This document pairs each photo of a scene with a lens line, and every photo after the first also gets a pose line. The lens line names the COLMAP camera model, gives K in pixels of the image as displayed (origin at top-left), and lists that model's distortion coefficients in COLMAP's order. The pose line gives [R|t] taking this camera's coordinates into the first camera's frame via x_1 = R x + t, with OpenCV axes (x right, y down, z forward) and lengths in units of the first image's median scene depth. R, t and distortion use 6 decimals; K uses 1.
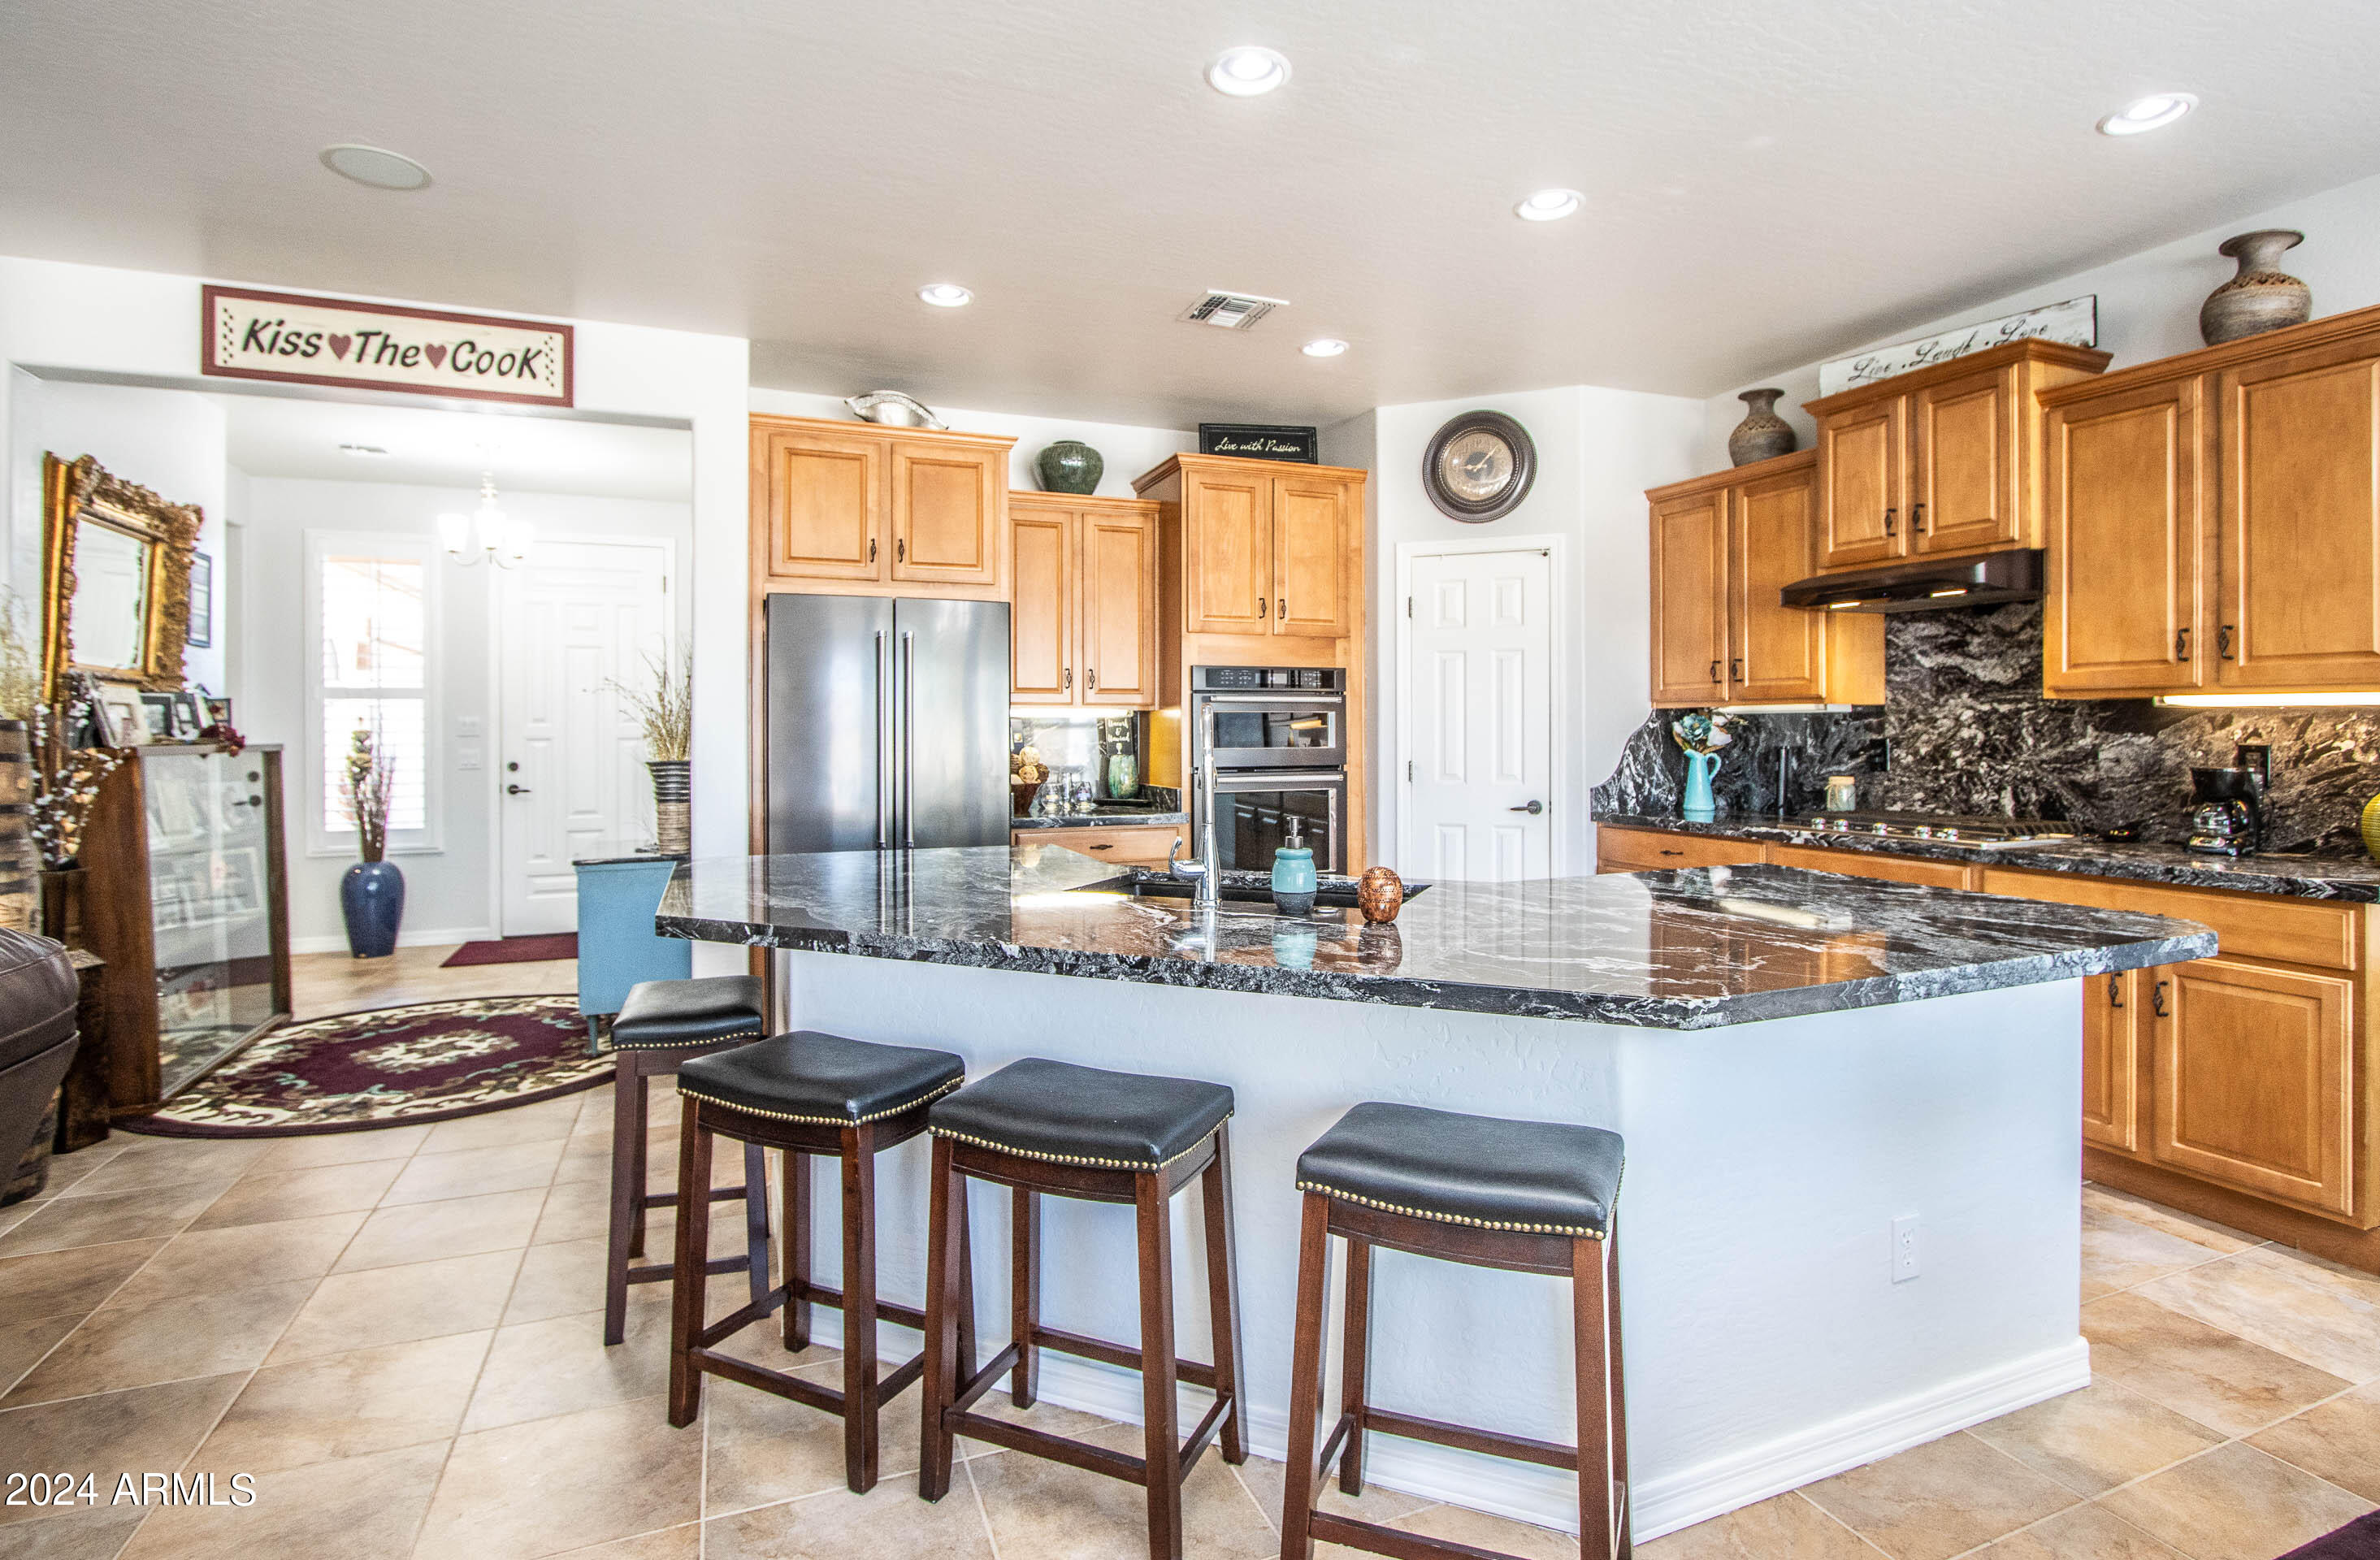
lens RADIAL K [[1174.1, 0, 1206.8], [0, 1174.1, 726.6], [0, 0, 1]] dist [-0.017587, 0.000317]
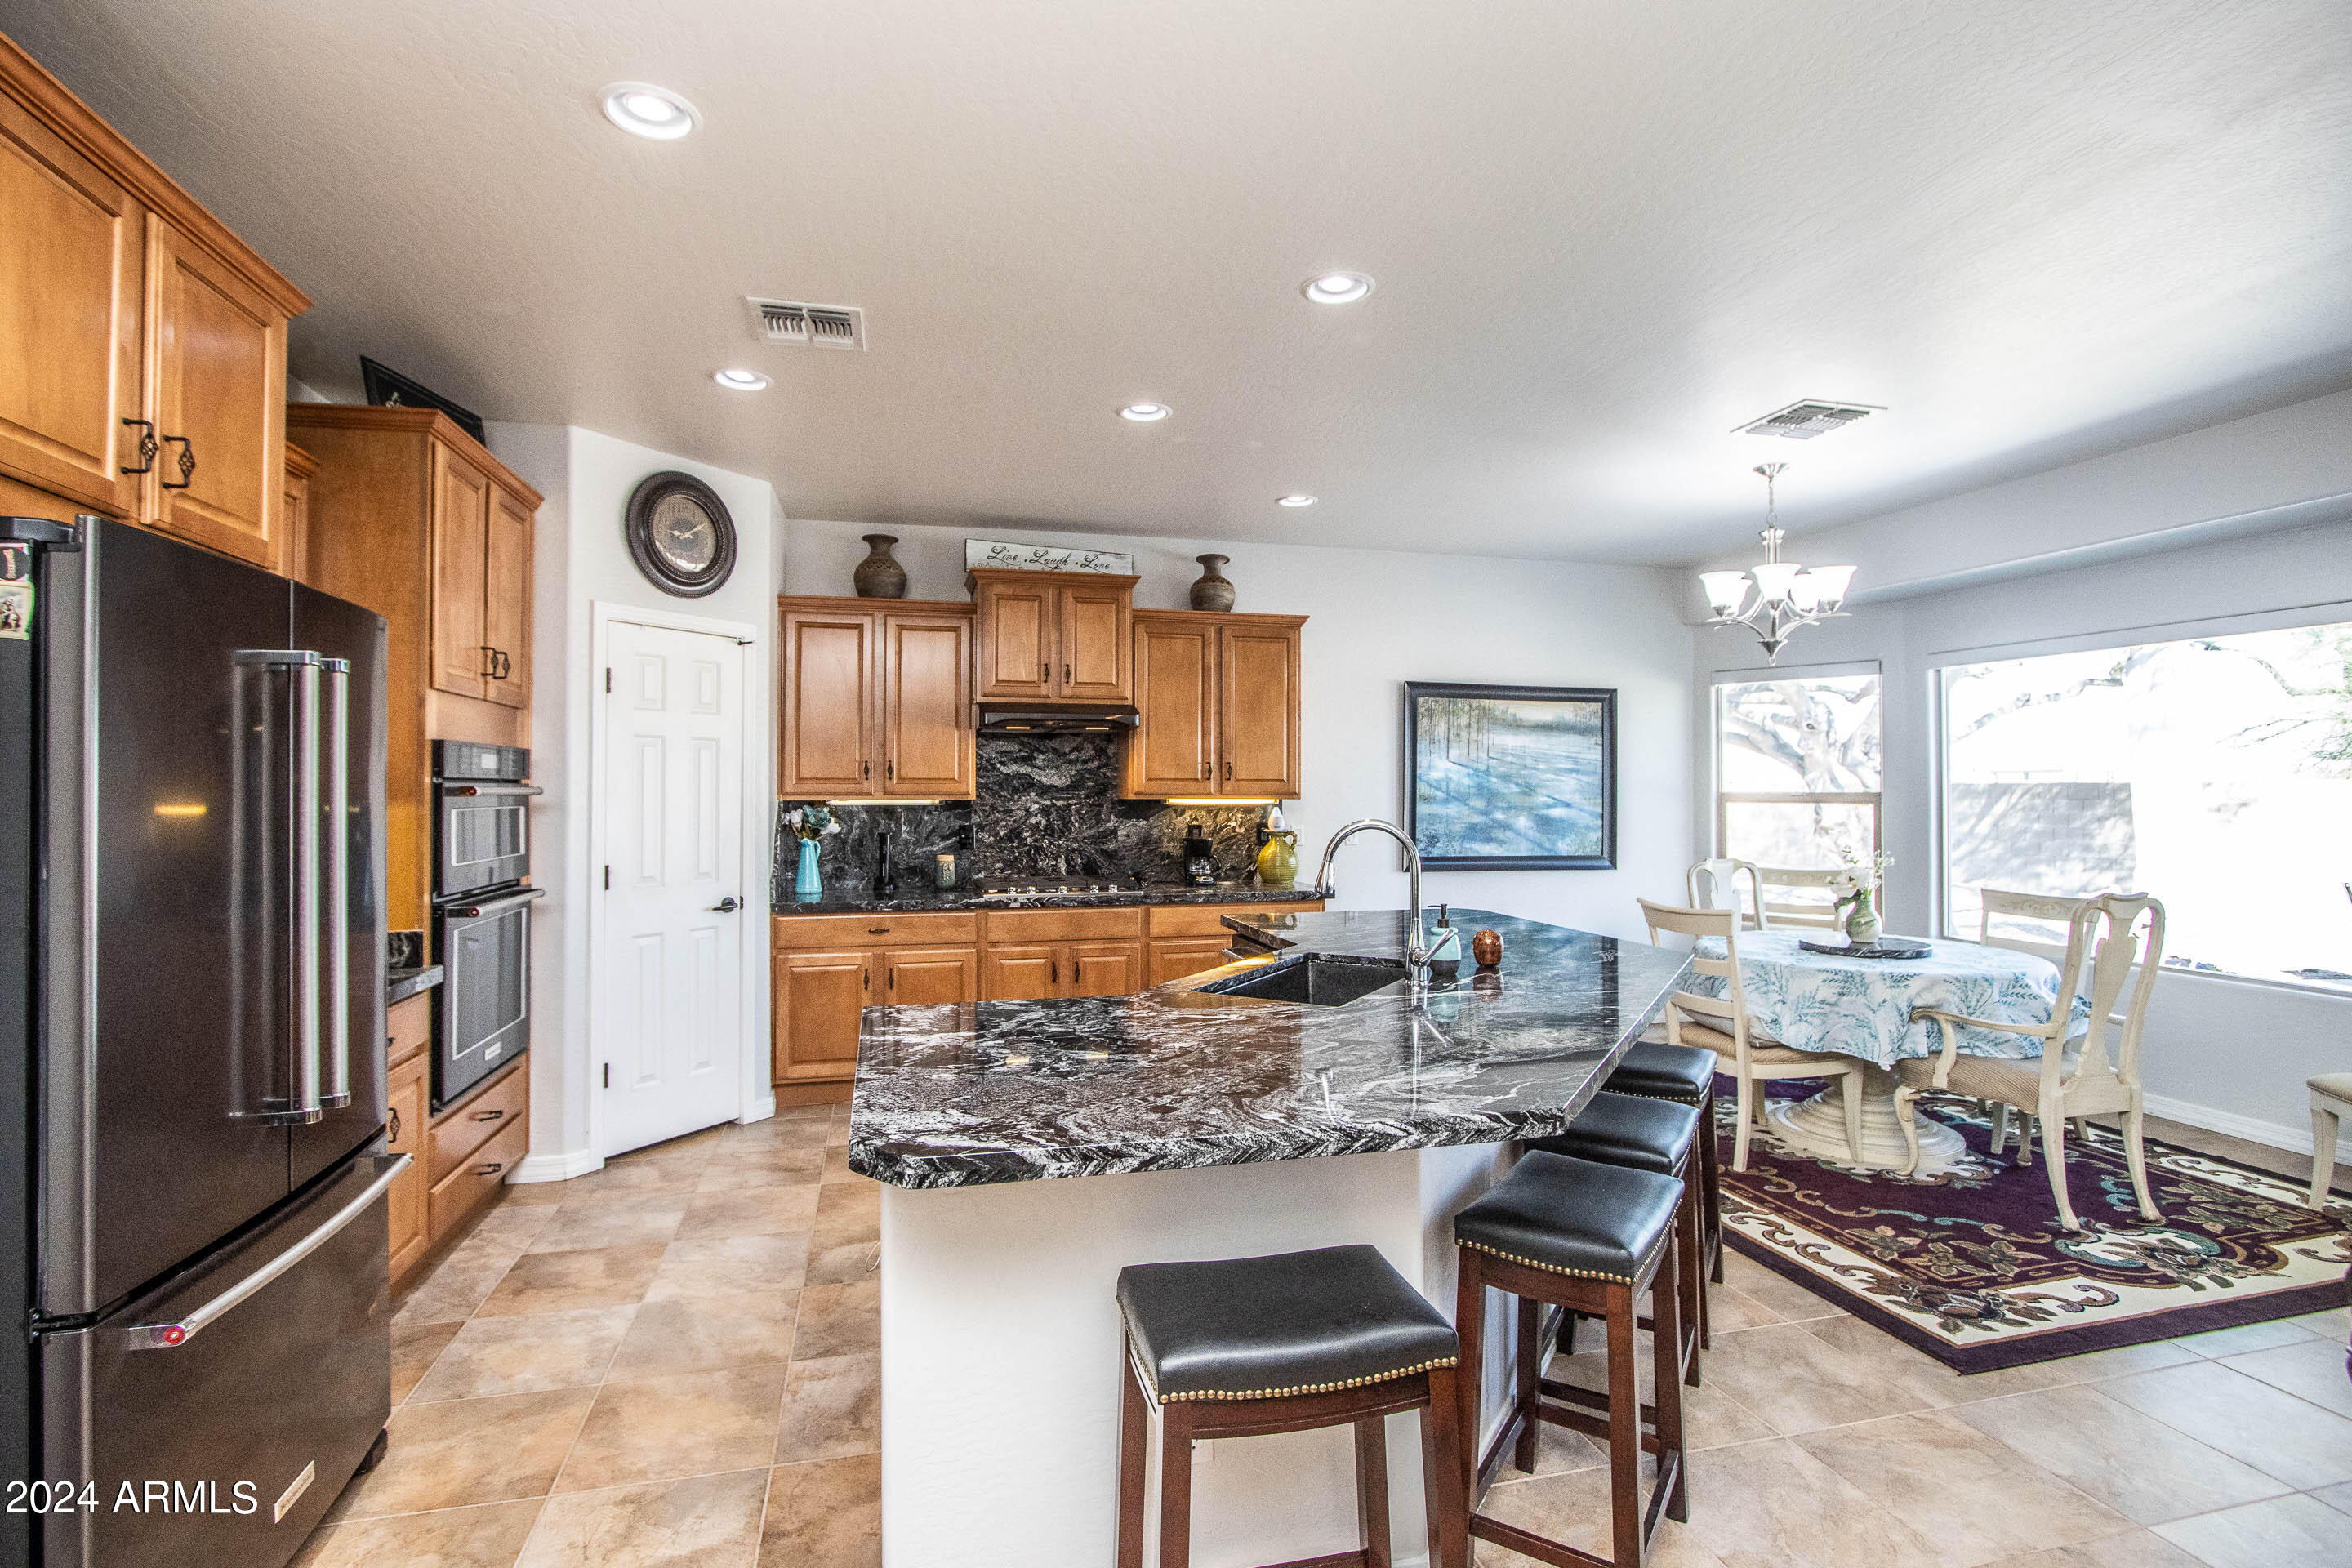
lens RADIAL K [[1099.9, 0, 1154.7], [0, 1099.9, 777.0], [0, 0, 1]] dist [-0.018600, 0.000180]
pose [[0.156207, 0.014017, 0.987625, -0.669031], [-0.000671, 0.999901, -0.014085, -0.028259], [-0.987724, 0.001537, 0.156201, 0.621817]]
